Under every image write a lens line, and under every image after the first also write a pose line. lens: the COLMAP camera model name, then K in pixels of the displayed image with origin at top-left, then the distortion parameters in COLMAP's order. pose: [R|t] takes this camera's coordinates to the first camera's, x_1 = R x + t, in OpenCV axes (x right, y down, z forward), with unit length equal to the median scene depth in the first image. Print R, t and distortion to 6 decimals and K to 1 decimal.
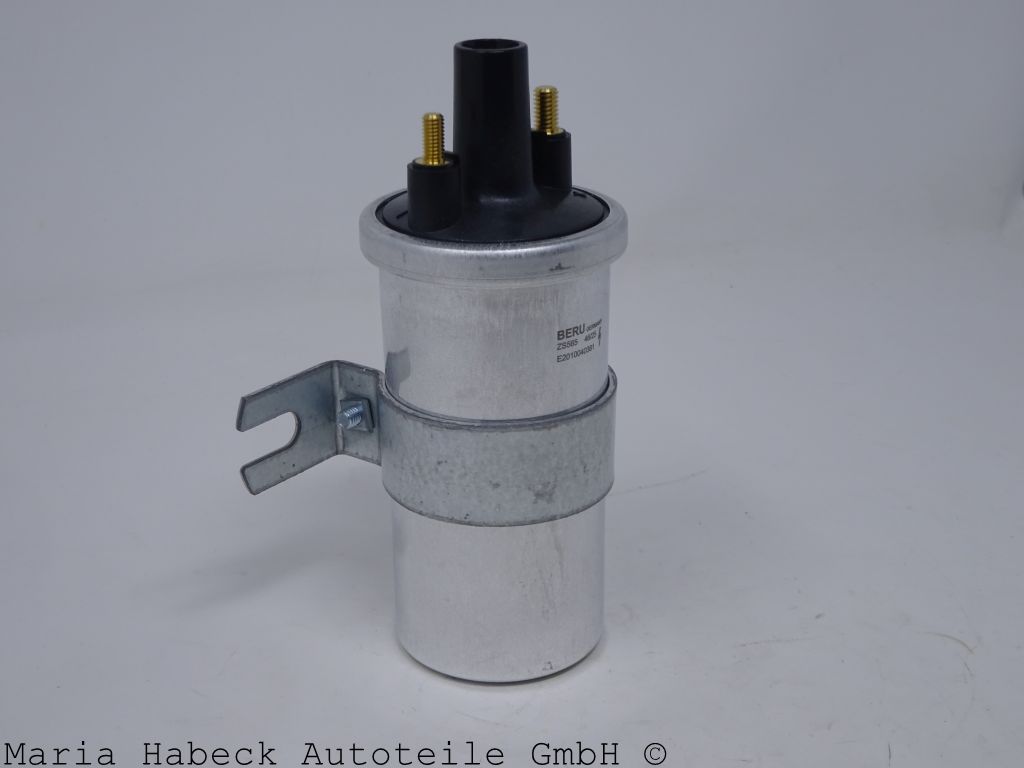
lens RADIAL K [[1367.2, 0, 514.5], [0, 1367.2, 385.3], [0, 0, 1]] dist [0.004028, 0.000000]
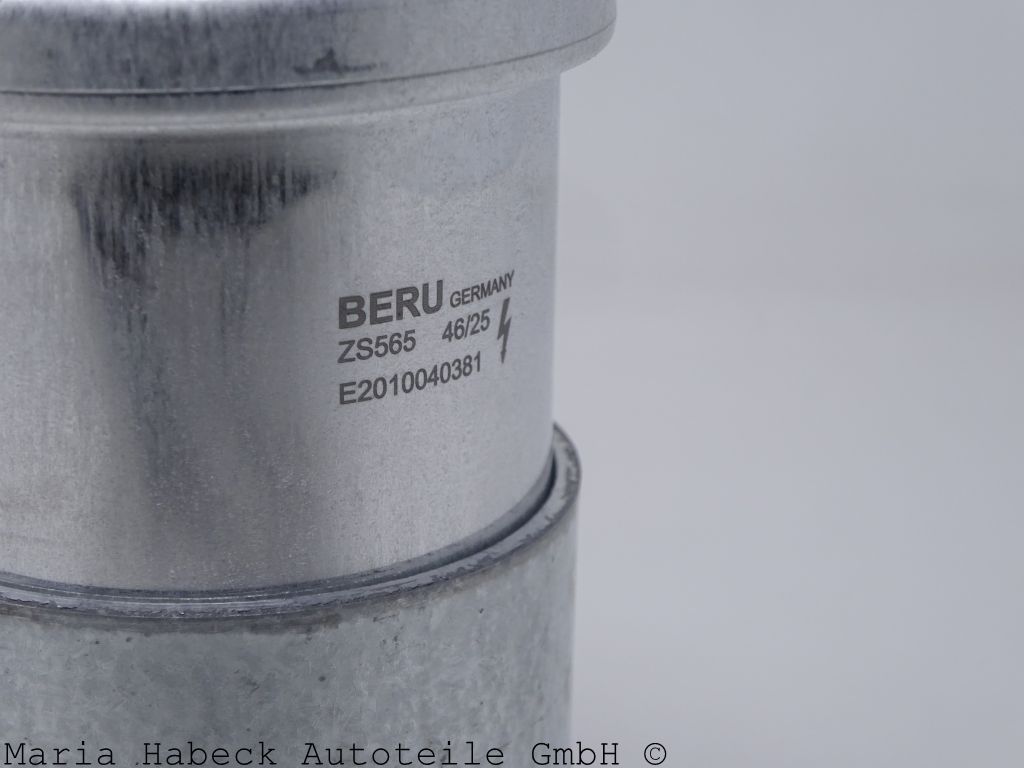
lens RADIAL K [[2354.3, 0, 510.8], [0, 2354.3, 384.0], [0, 0, 1]] dist [-0.089197, 0.000000]
pose [[0.997380, 0.046304, -0.055580, 0.094638], [-0.049195, 0.997444, -0.051823, 0.003011], [0.053038, 0.054422, 0.997108, 0.490615]]
